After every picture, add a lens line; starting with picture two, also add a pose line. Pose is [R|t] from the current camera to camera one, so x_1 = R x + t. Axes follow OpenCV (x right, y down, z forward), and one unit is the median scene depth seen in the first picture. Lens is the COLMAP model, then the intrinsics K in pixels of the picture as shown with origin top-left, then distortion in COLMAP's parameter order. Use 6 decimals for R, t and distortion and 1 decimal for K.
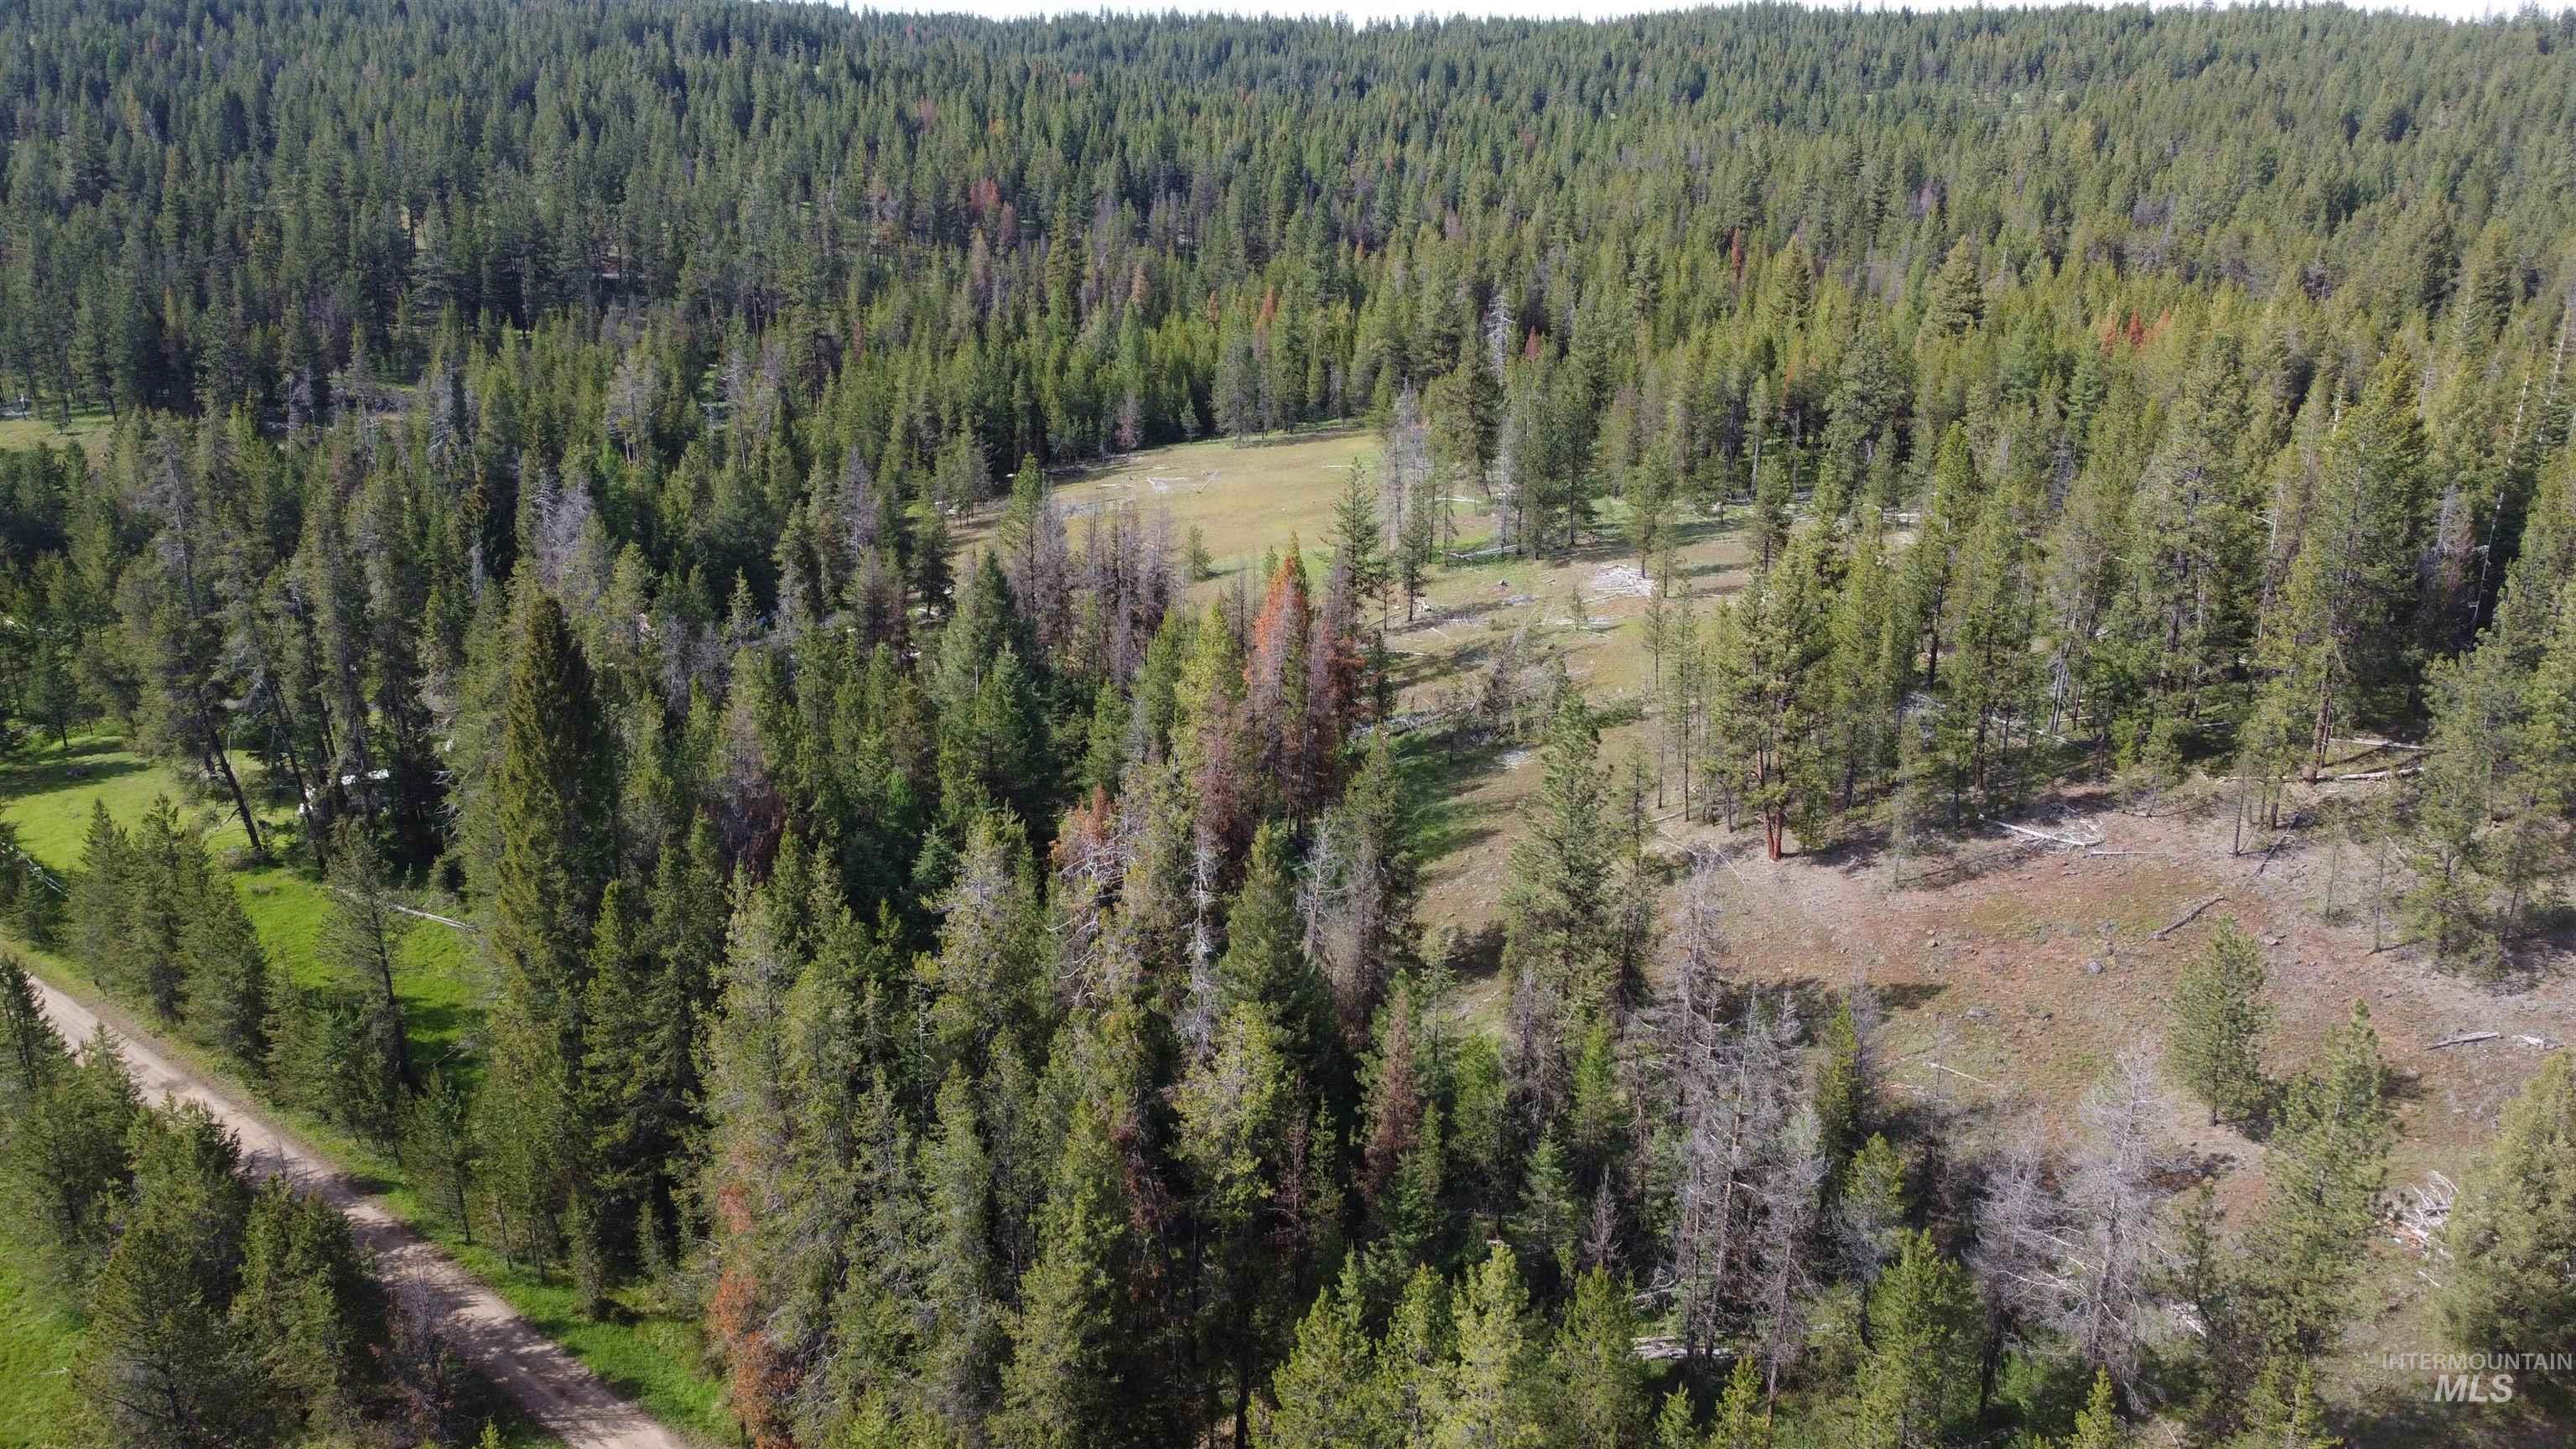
lens RADIAL K [[1949.1, 0, 1289.4], [0, 1949.1, 717.1], [0, 0, 1]] dist [0.003353, -0.006356]
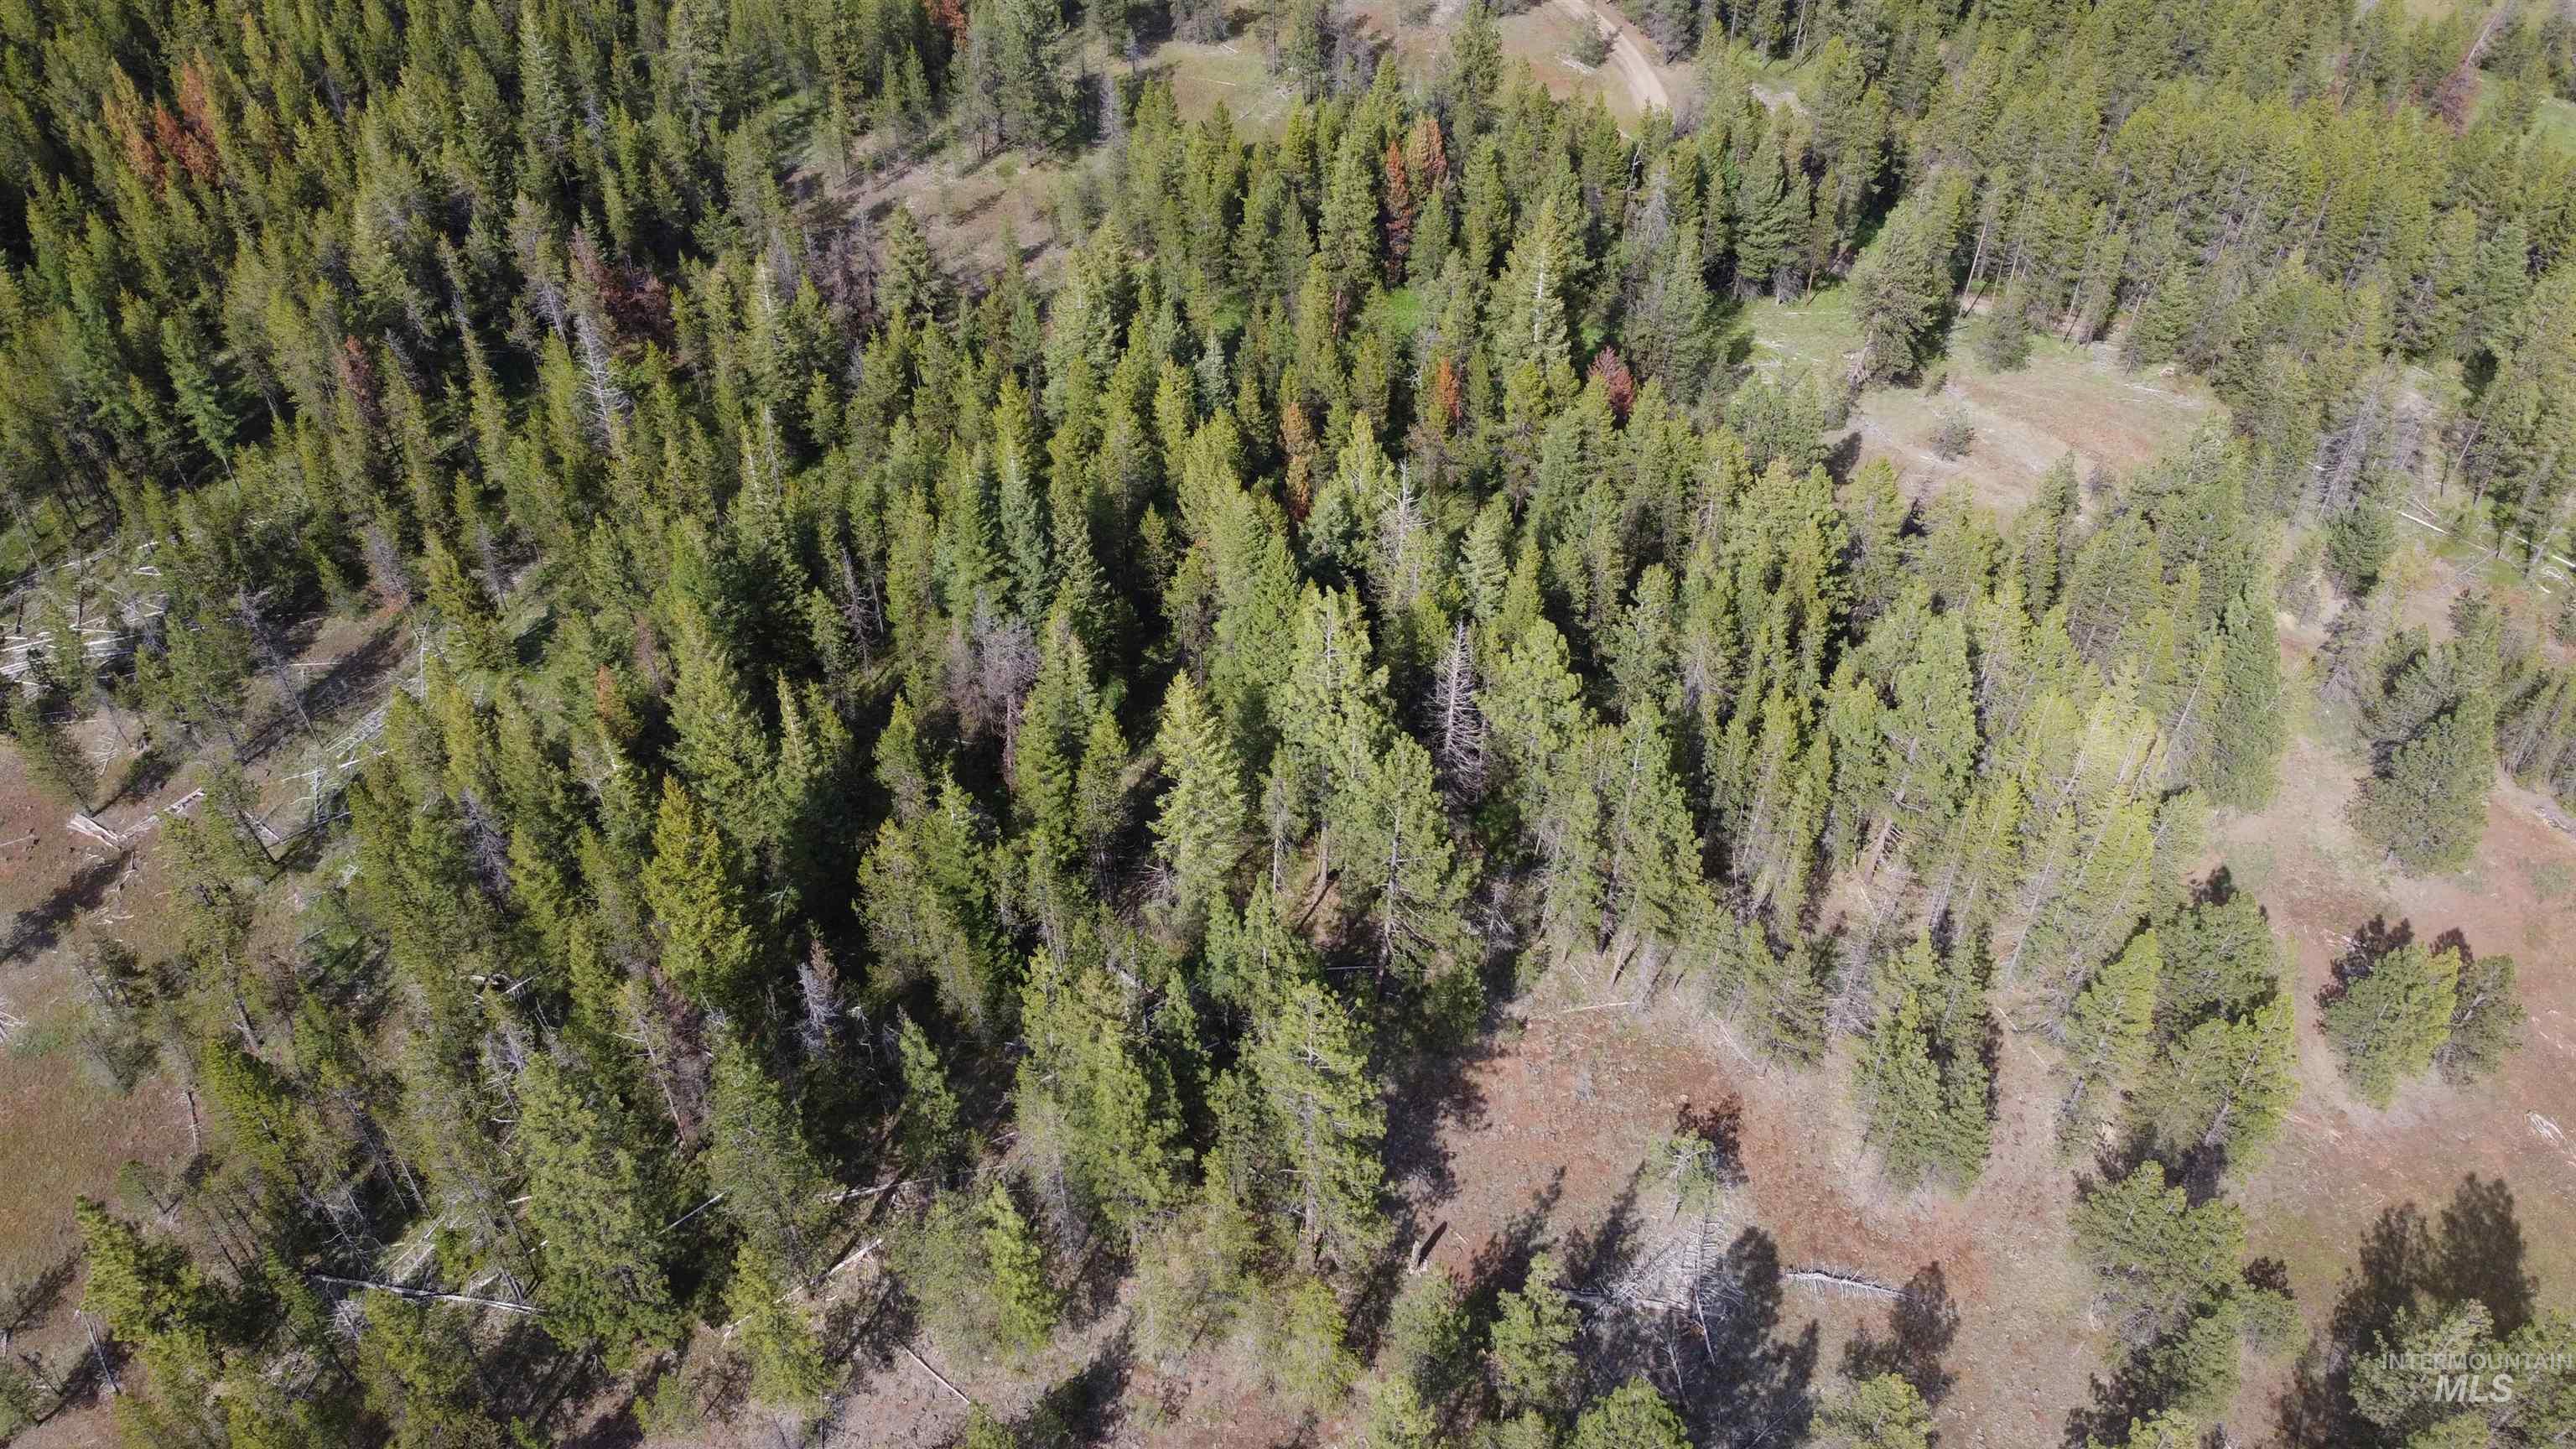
lens RADIAL K [[1949.1, 0, 1288.9], [0, 1949.1, 720.1], [0, 0, 1]] dist [0.003353, -0.006356]
pose [[0.608697, -0.543211, 0.578281, 0.156167], [0.233202, 0.819161, 0.524015, -0.383347], [-0.758356, -0.184110, 0.625299, 0.157840]]
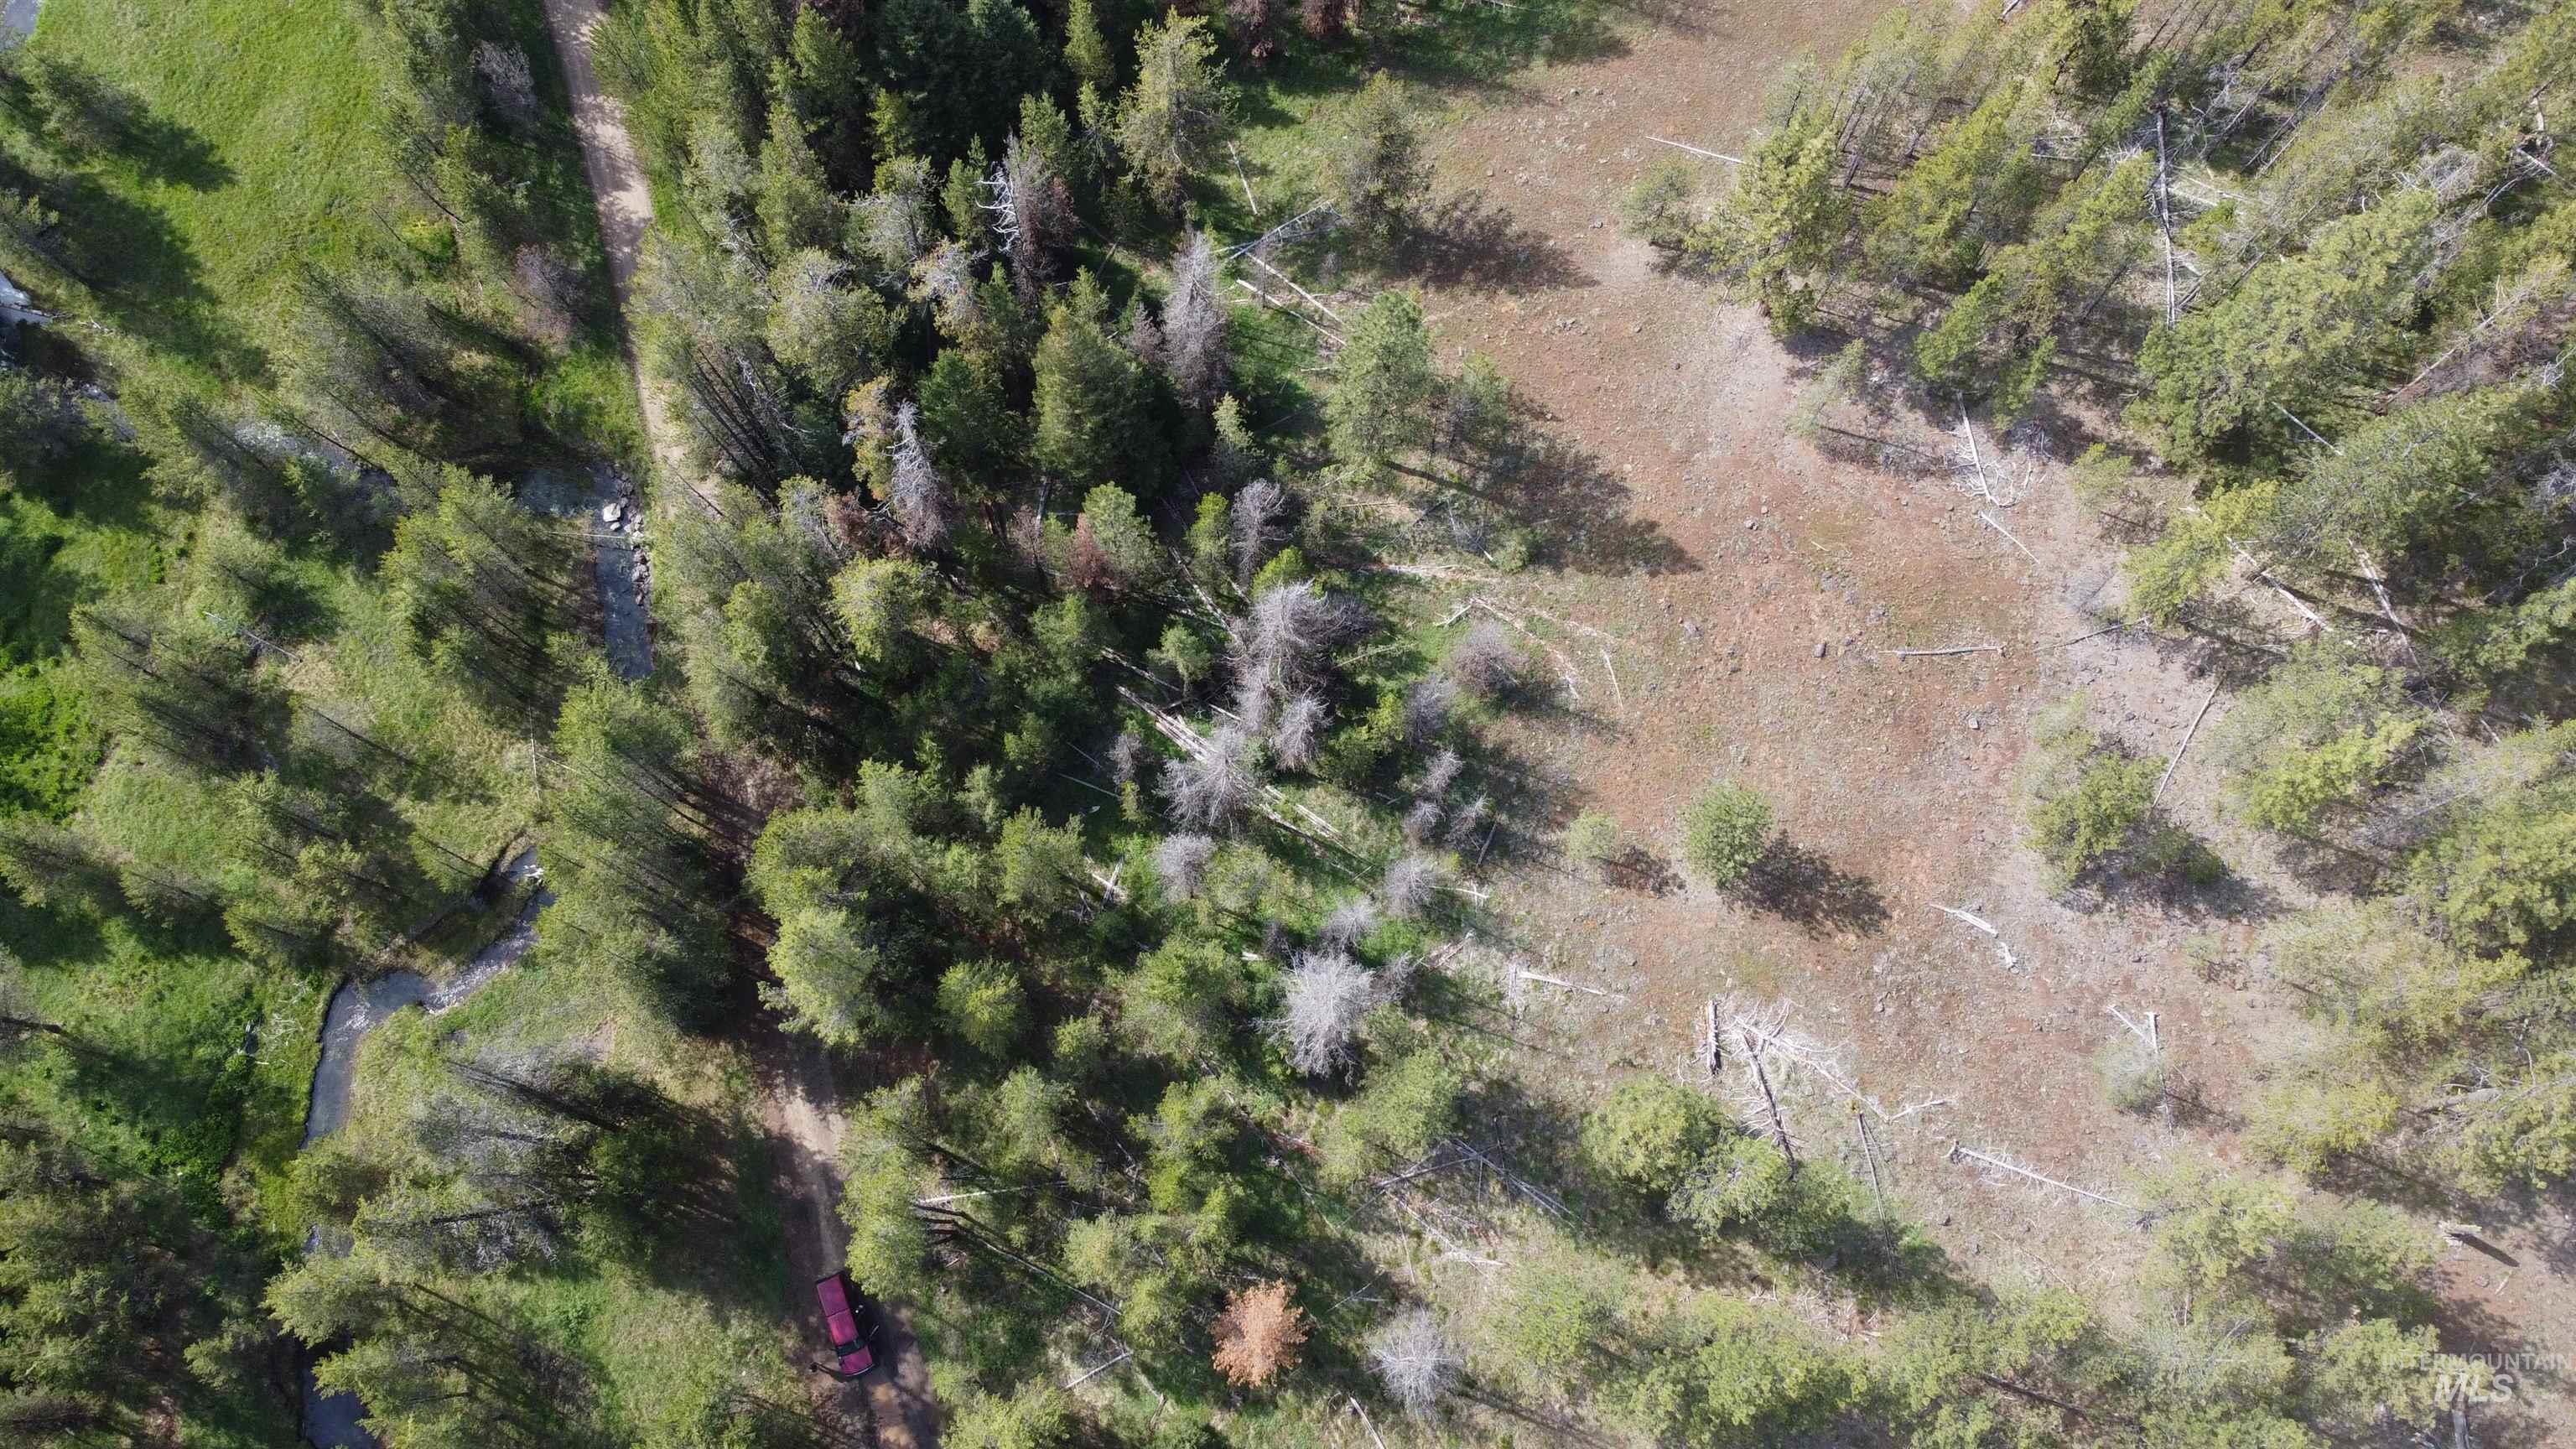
lens RADIAL K [[1949.1, 0, 1305.7], [0, 1949.1, 729.0], [0, 0, 1]] dist [0.003353, -0.006356]
pose [[0.848657, 0.508925, -0.144143, 0.186089], [-0.156478, 0.501870, 0.850671, -0.378043], [0.505268, -0.699372, 0.505551, 0.153226]]
